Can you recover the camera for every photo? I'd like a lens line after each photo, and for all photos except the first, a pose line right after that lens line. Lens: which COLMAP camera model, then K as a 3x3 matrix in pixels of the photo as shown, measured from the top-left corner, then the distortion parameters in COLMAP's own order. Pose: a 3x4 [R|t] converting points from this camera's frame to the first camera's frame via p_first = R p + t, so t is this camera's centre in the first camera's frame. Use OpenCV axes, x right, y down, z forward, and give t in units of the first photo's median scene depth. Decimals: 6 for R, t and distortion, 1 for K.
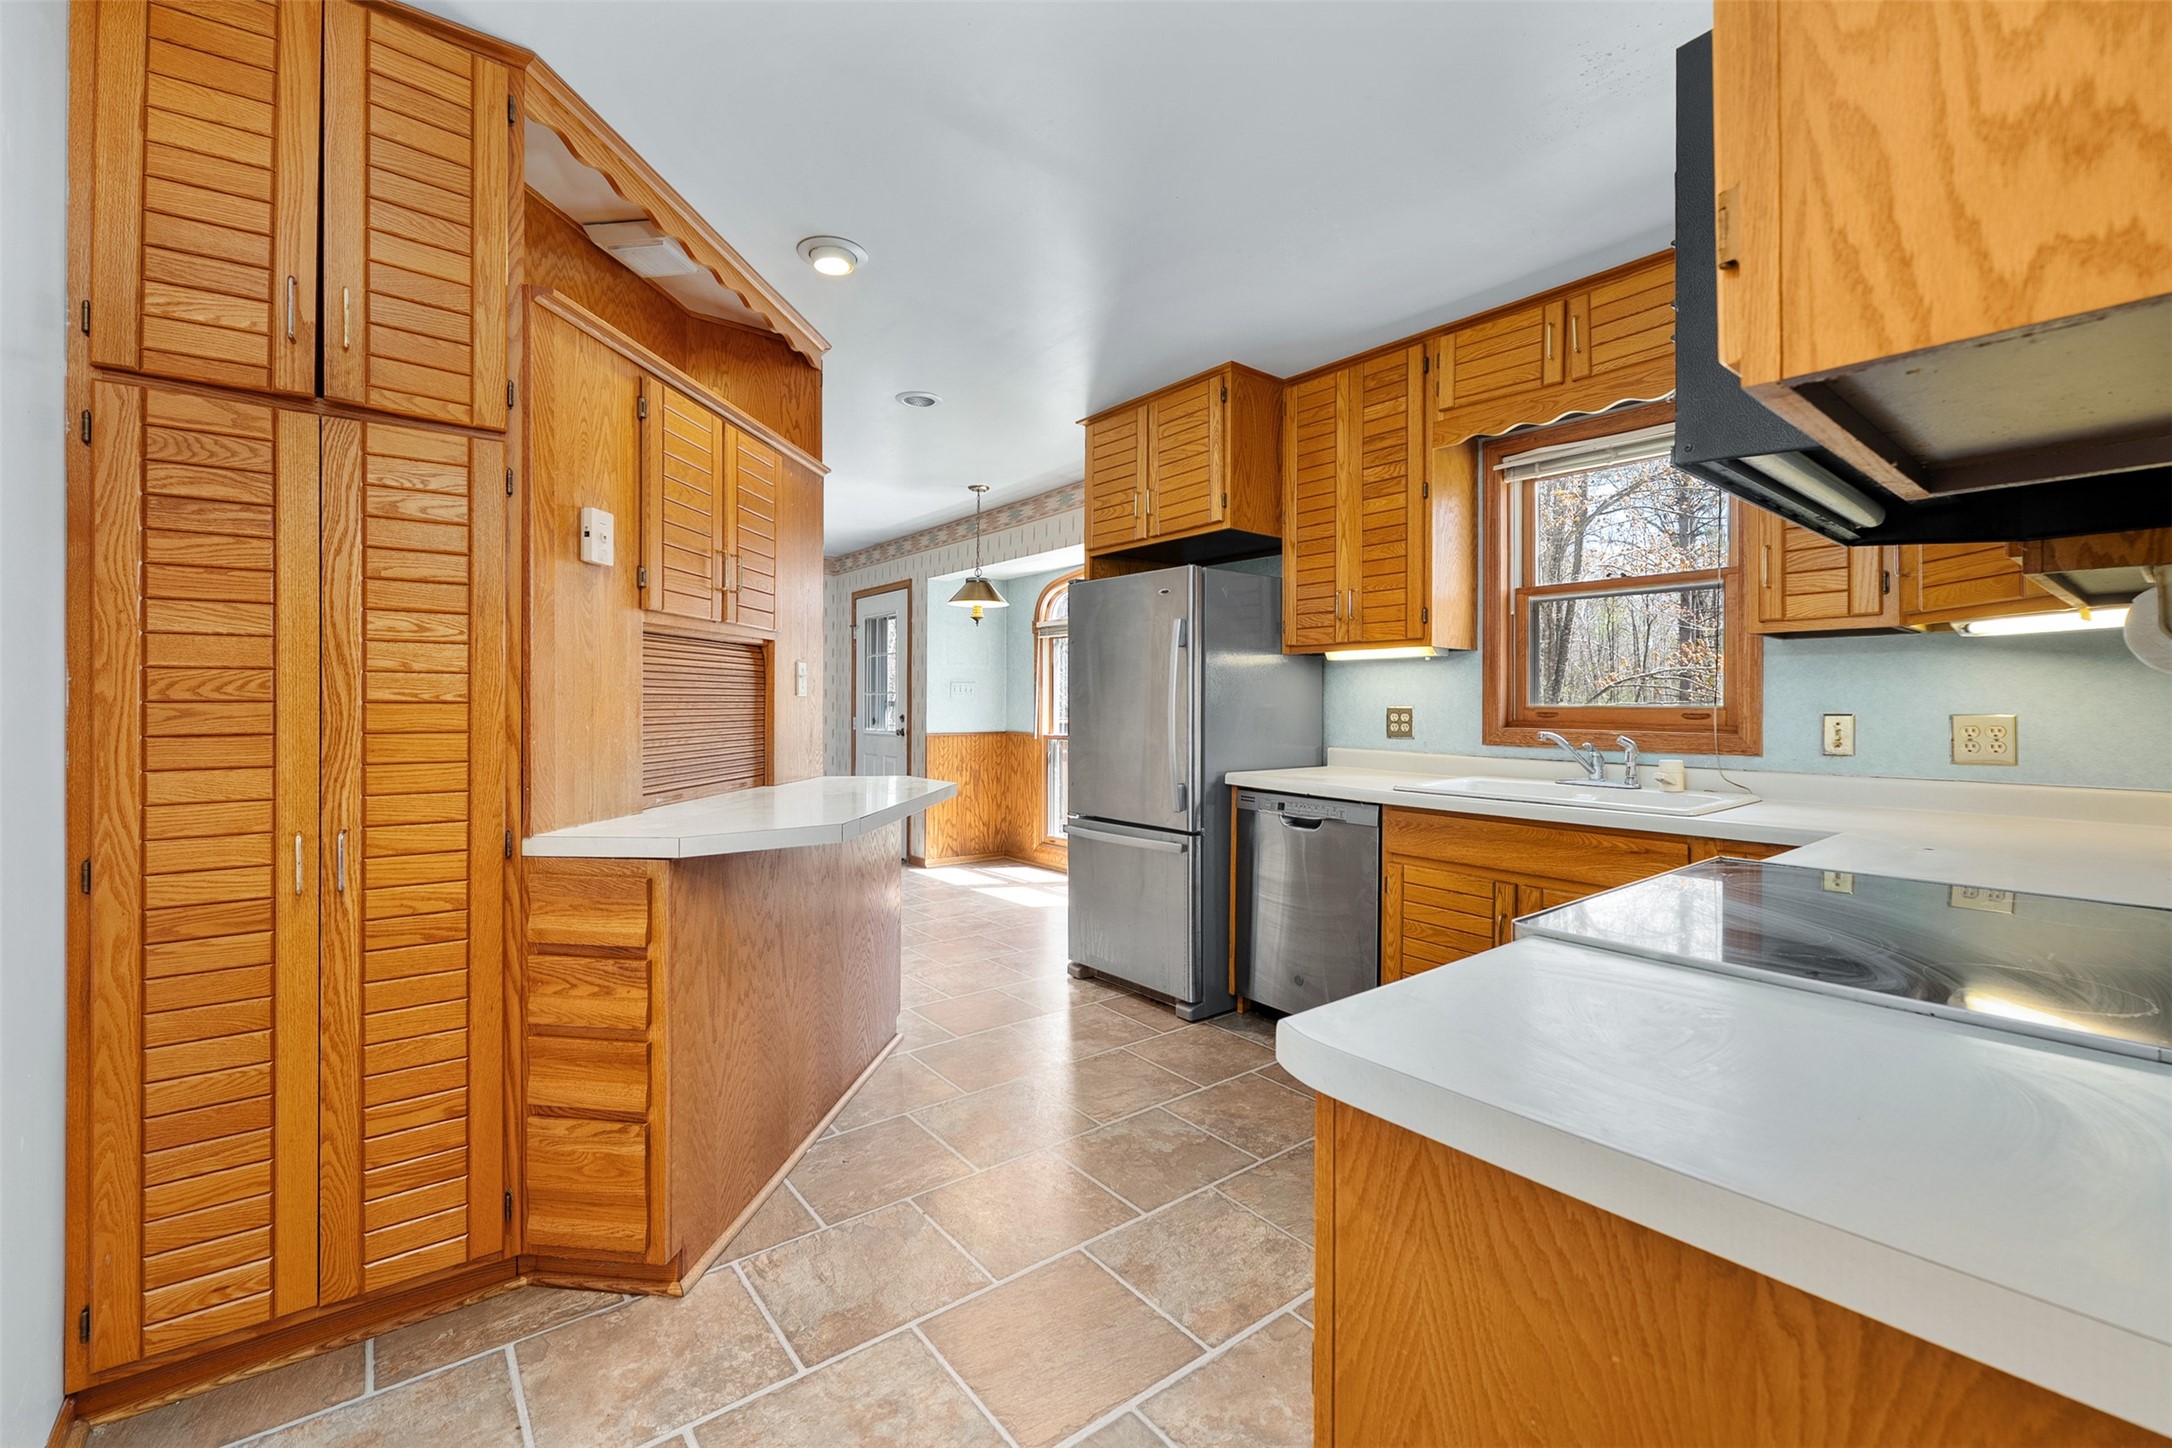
lens RADIAL K [[915.0, 0, 1078.1], [0, 915.0, 700.9], [0, 0, 1]] dist [-0.003207, 0.001135]
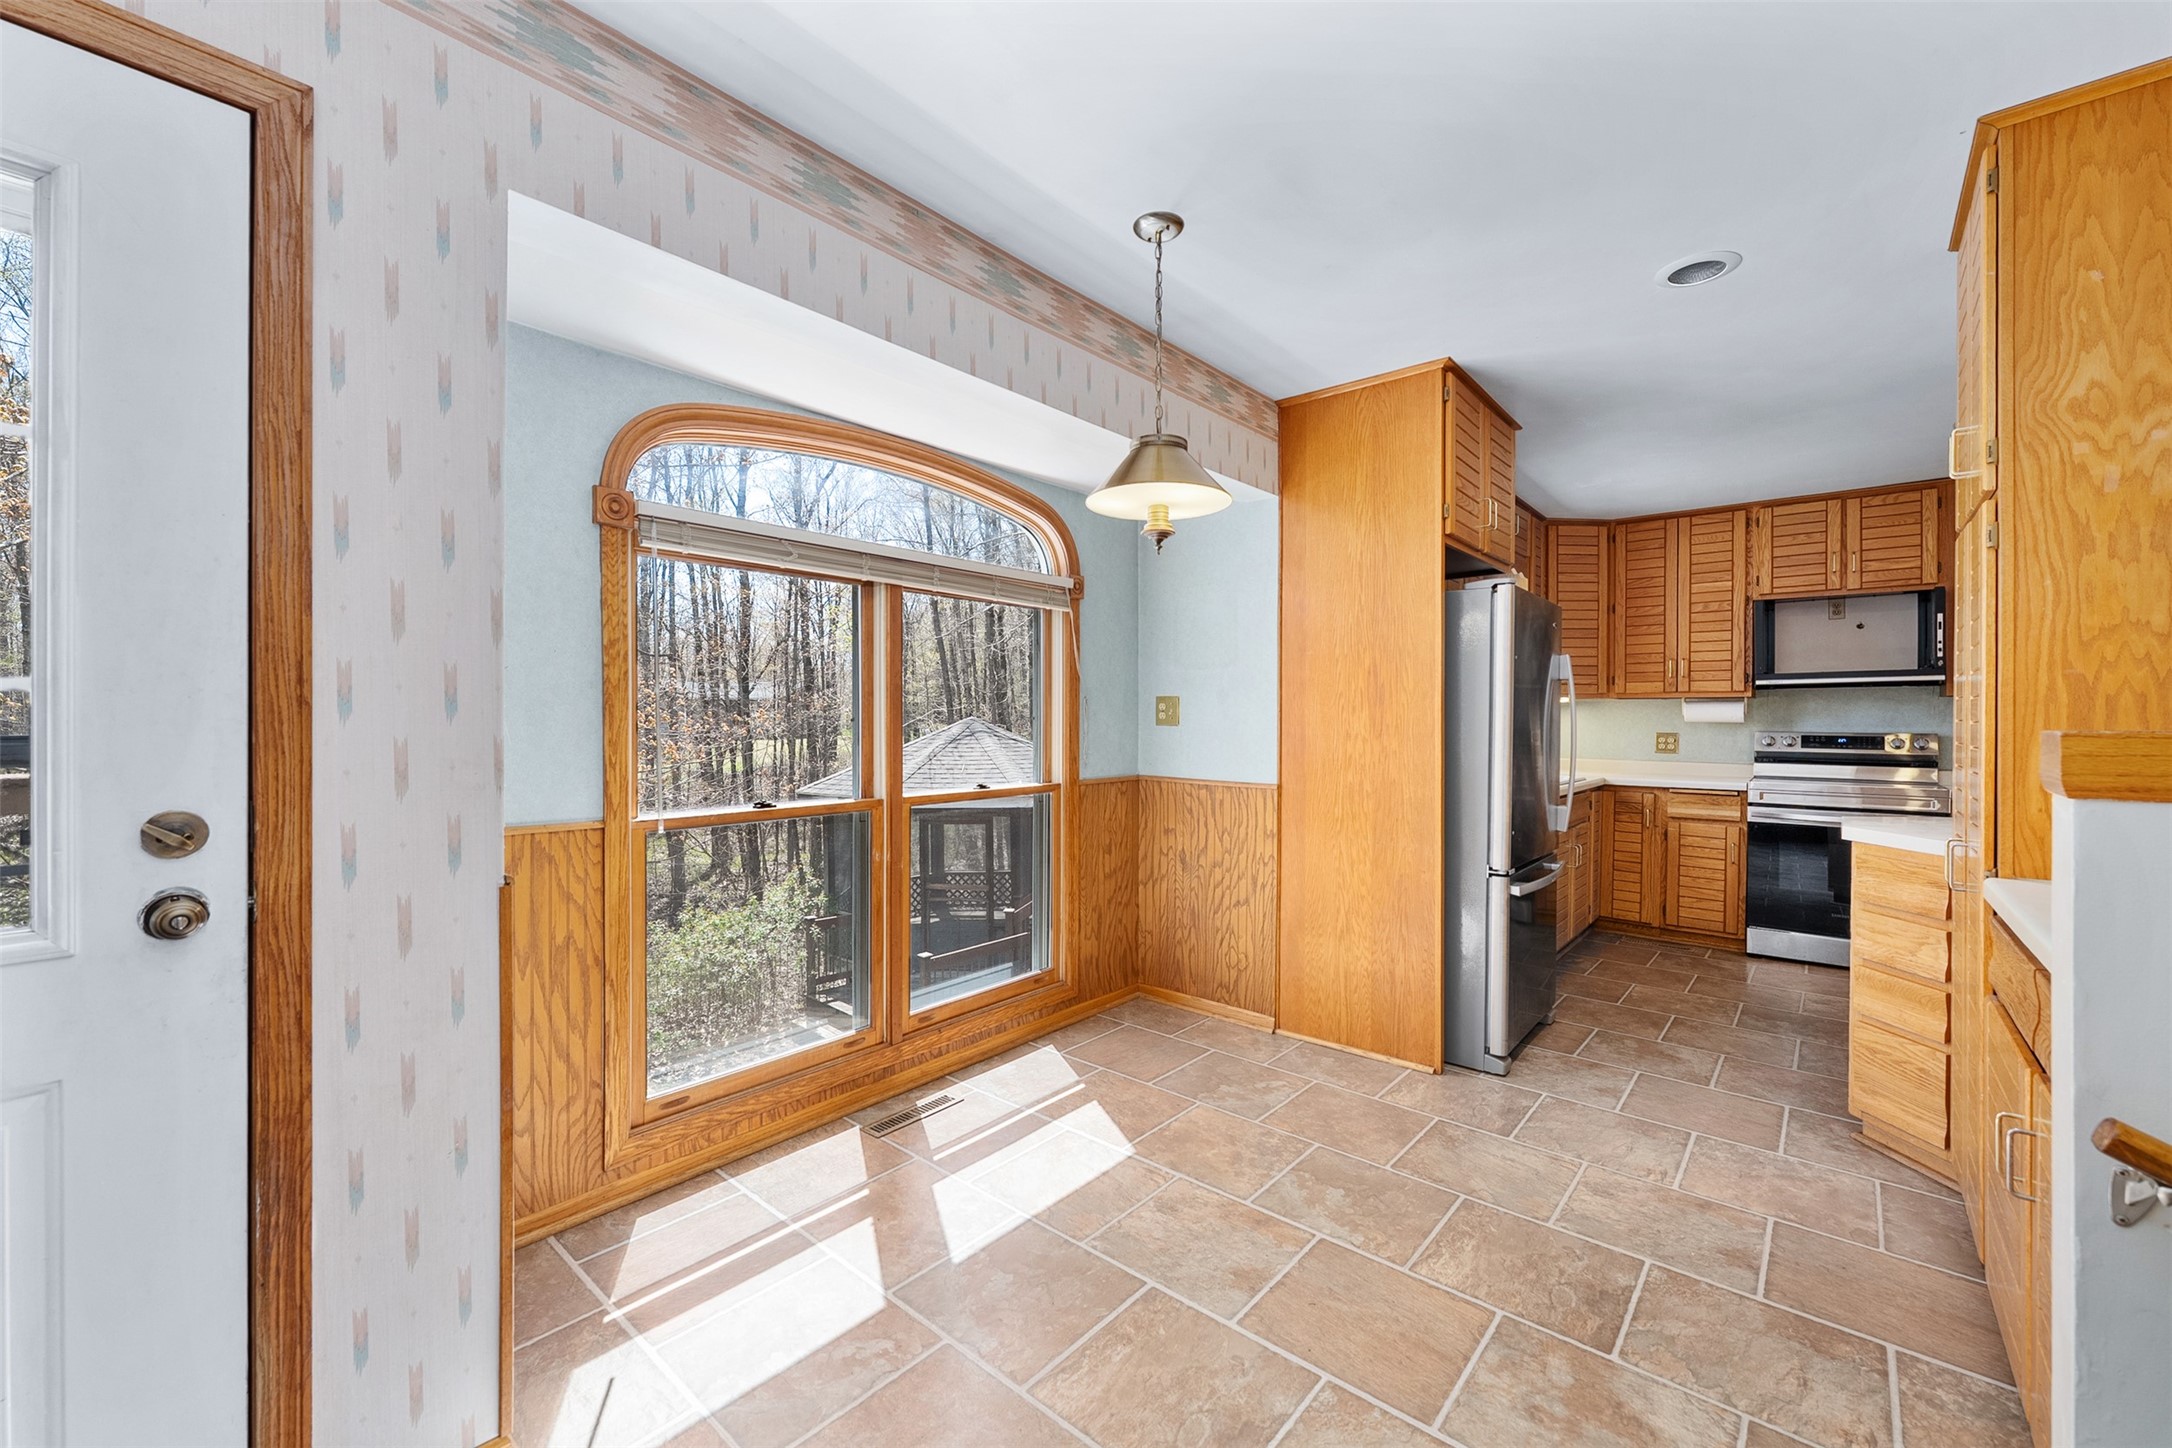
lens RADIAL K [[874.1, 0, 1082.3], [0, 874.1, 721.5], [0, 0, 1]] dist [-0.003101, 0.000385]
pose [[-0.199422, -0.007102, 0.979888, -0.821084], [-0.009339, 0.999942, 0.005346, -0.010753], [-0.979869, -0.008085, -0.199477, 1.830248]]
